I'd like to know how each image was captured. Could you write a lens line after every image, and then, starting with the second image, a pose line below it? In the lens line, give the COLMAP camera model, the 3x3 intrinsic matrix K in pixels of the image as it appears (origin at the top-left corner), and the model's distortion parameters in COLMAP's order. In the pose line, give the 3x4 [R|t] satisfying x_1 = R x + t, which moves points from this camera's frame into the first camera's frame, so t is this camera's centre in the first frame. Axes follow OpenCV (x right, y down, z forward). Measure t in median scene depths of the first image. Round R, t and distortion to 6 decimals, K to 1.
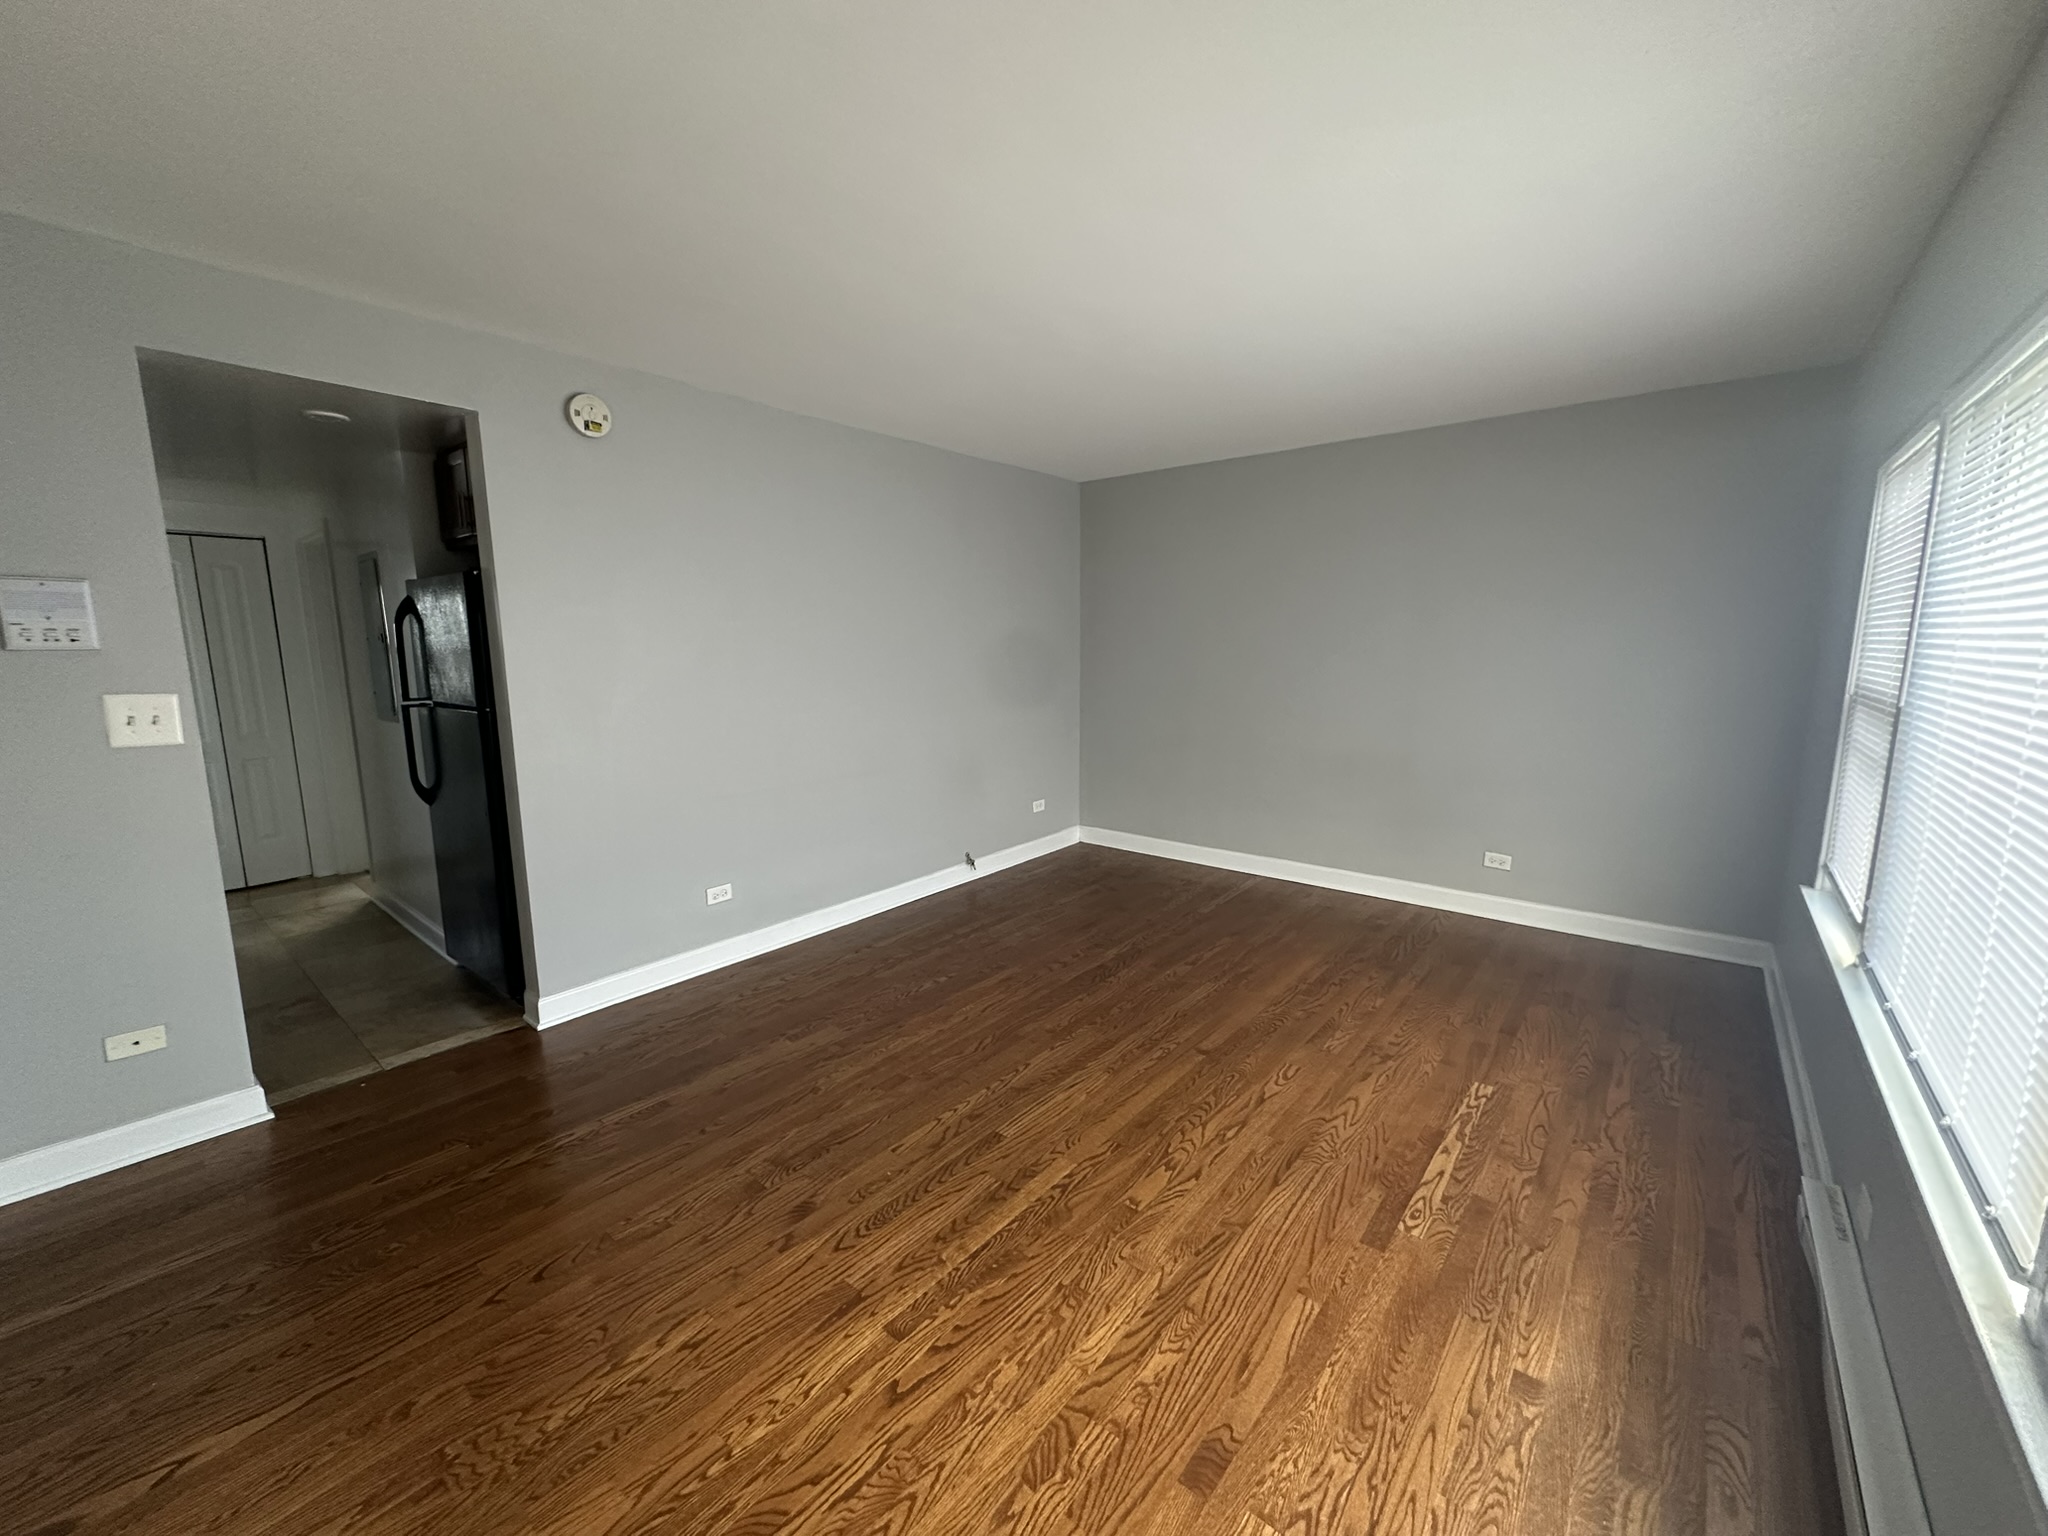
lens RADIAL K [[813.7, 0, 1022.8], [0, 813.7, 770.7], [0, 0, 1]] dist [-0.000224, 0.000339]
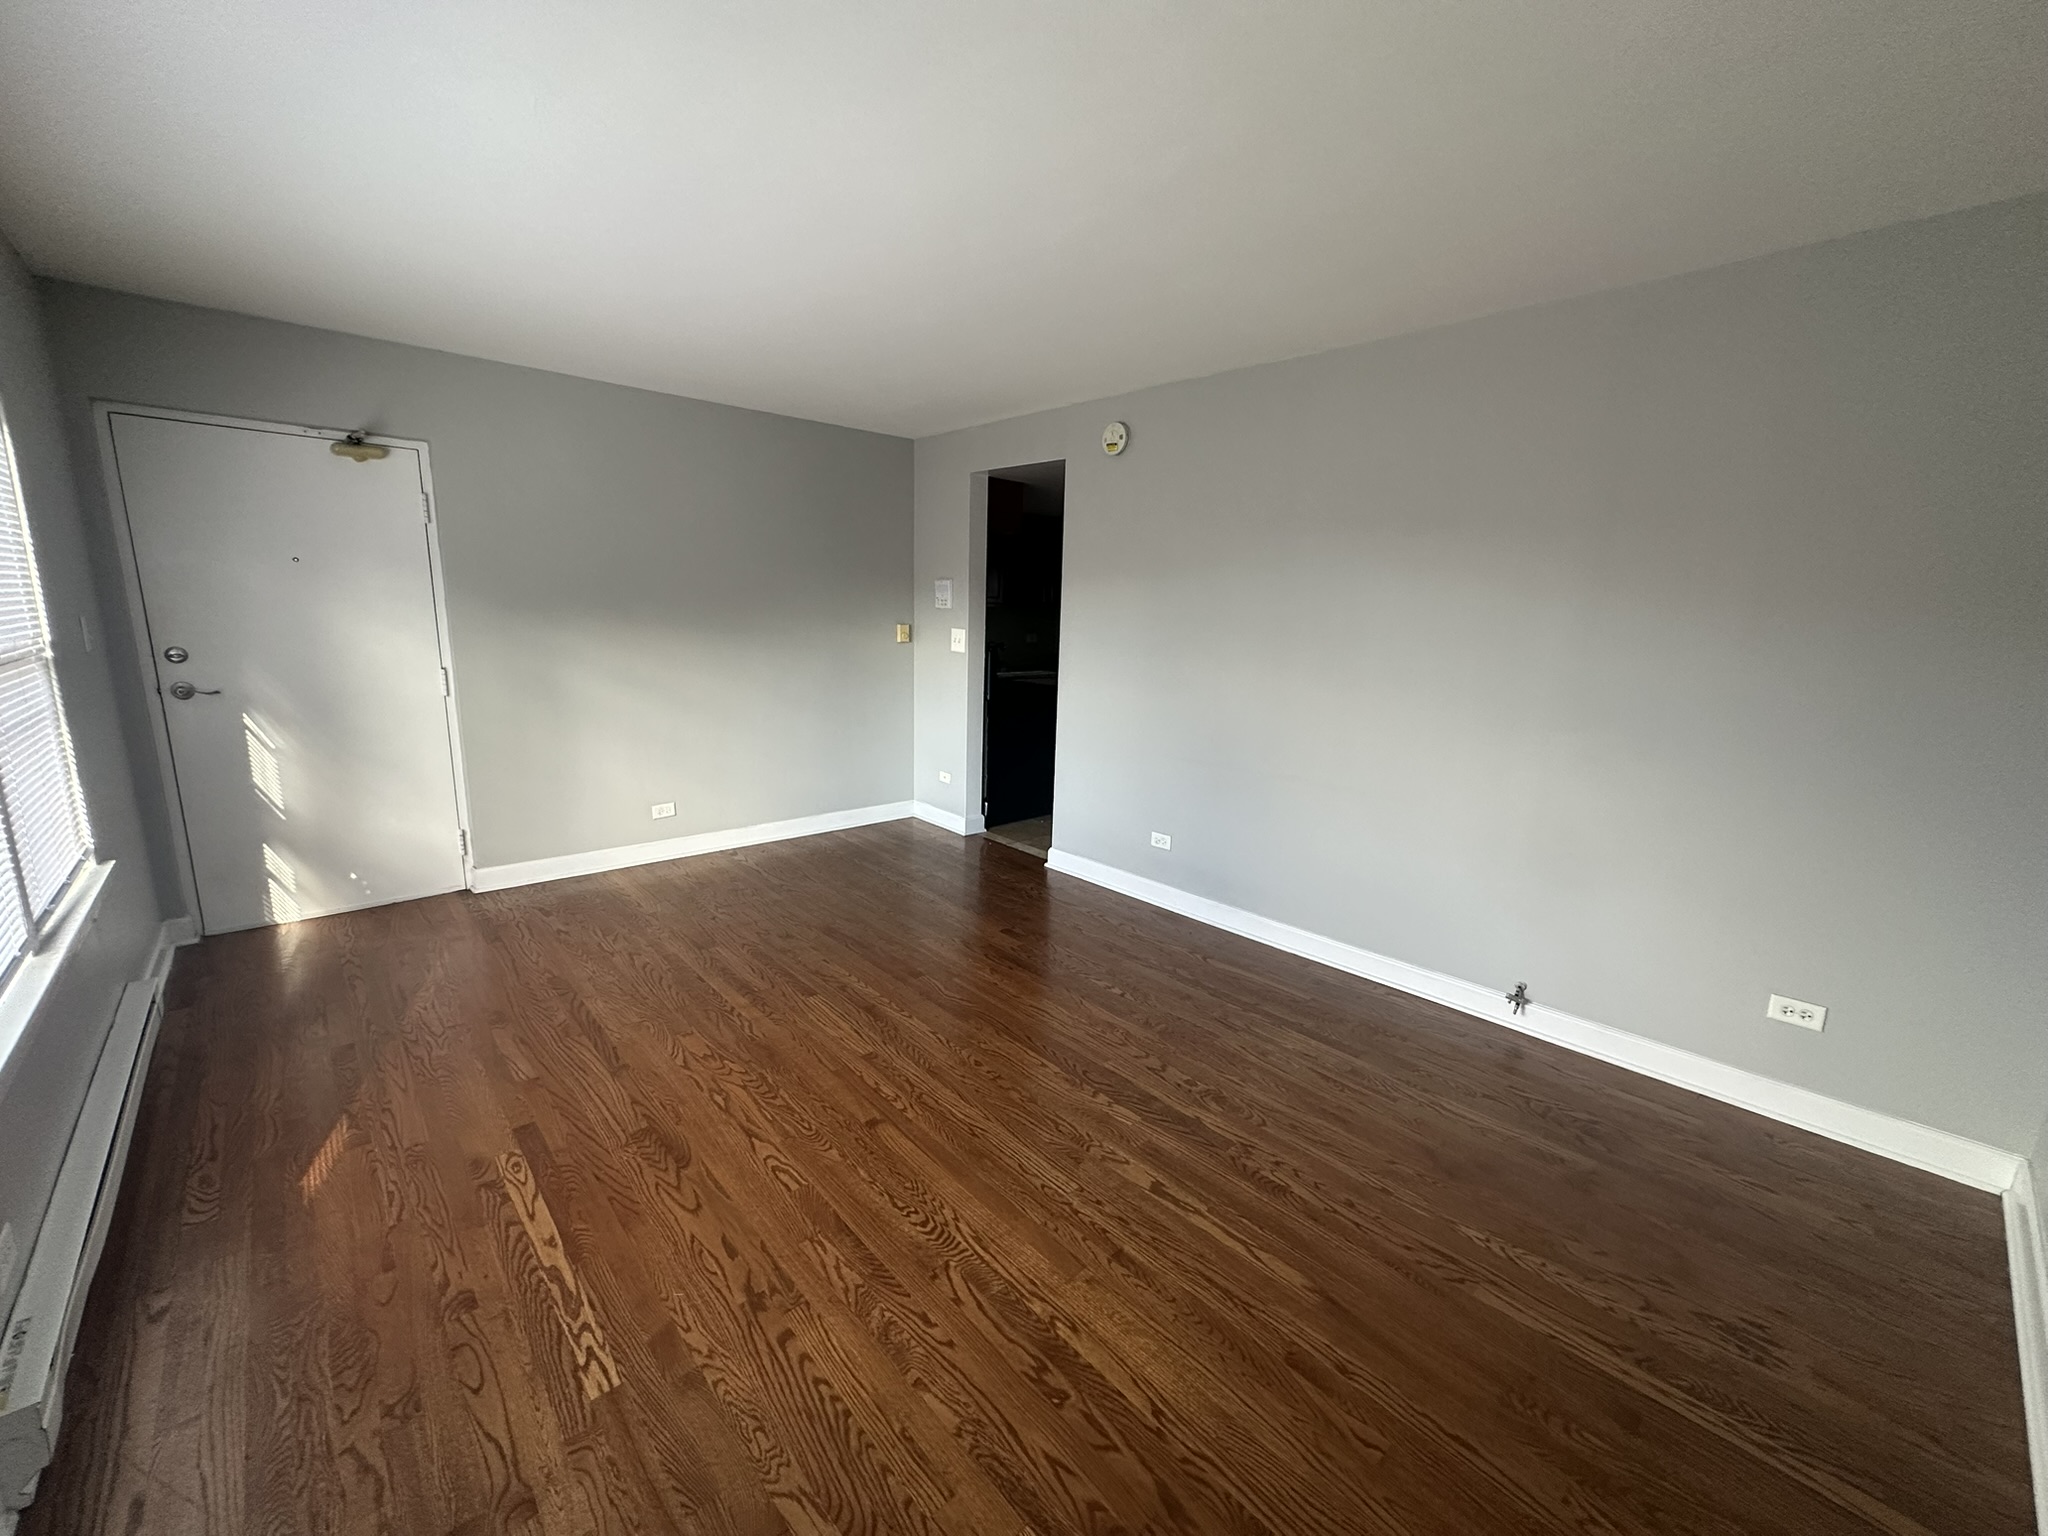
lens RADIAL K [[813.7, 0, 1017.9], [0, 813.7, 769.4], [0, 0, 1]] dist [-0.000224, 0.000339]
pose [[-0.147546, 0.195688, -0.969503, 1.188004], [-0.182057, 0.958109, 0.221095, -0.253658], [0.972155, 0.209126, -0.105738, 1.495794]]
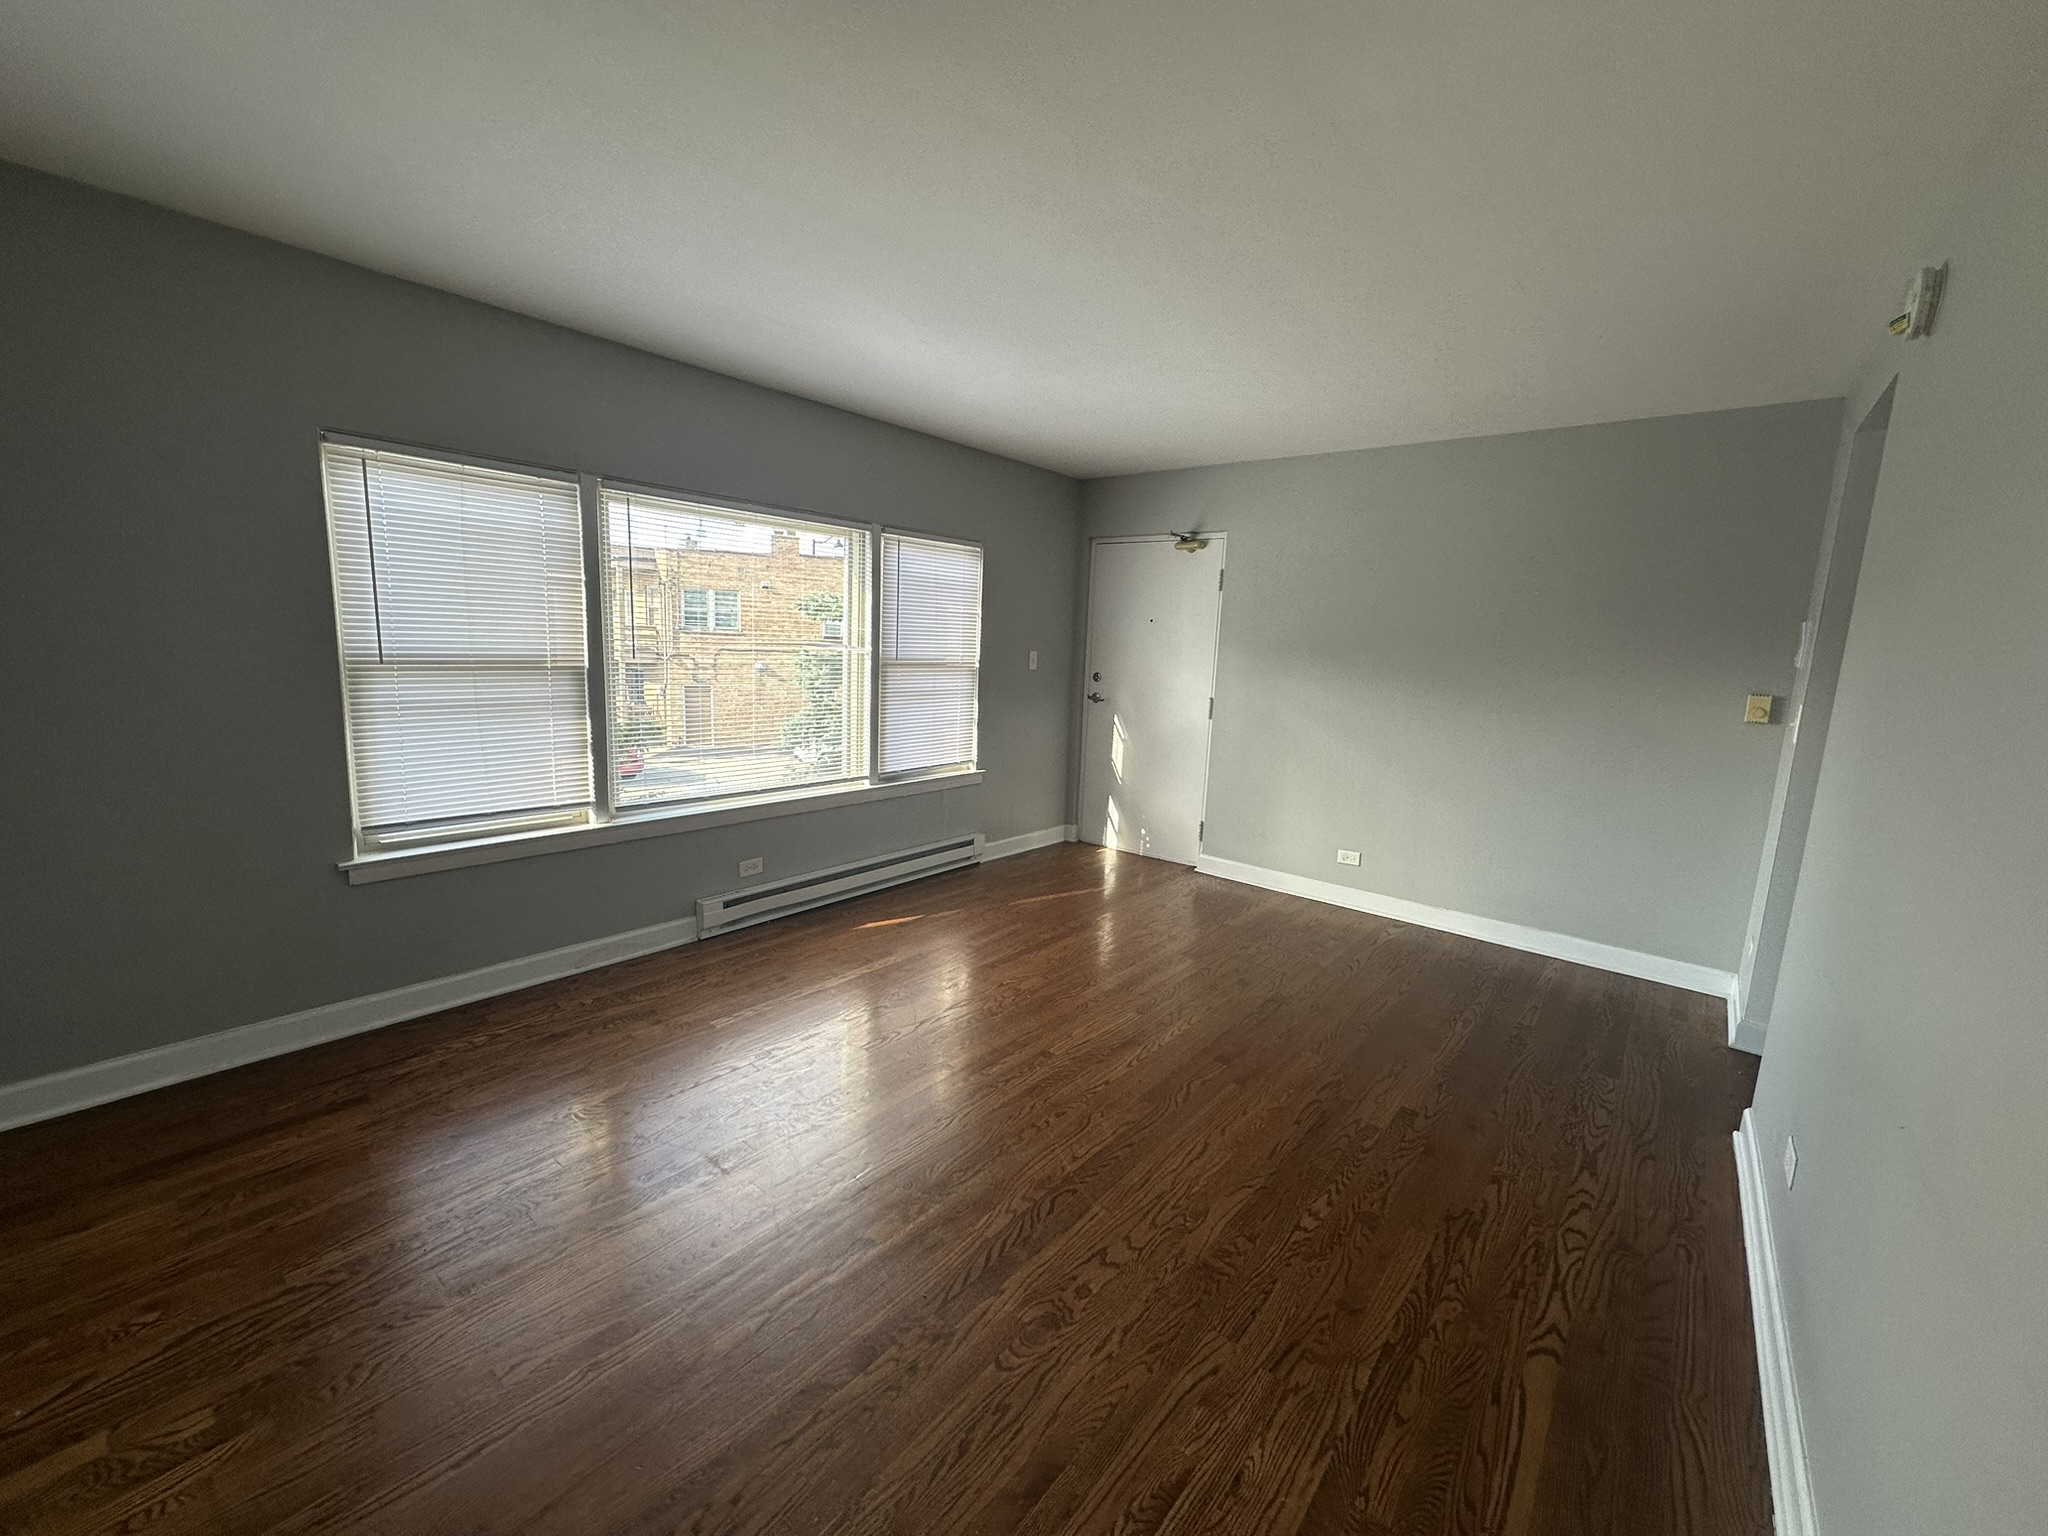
lens RADIAL K [[813.7, 0, 1027.4], [0, 813.7, 769.6], [0, 0, 1]] dist [-0.000224, 0.000339]
pose [[-0.999336, -0.035493, -0.008276, 0.192095], [-0.036291, 0.948173, 0.315677, -0.371292], [-0.003357, 0.315767, -0.948831, 2.322022]]
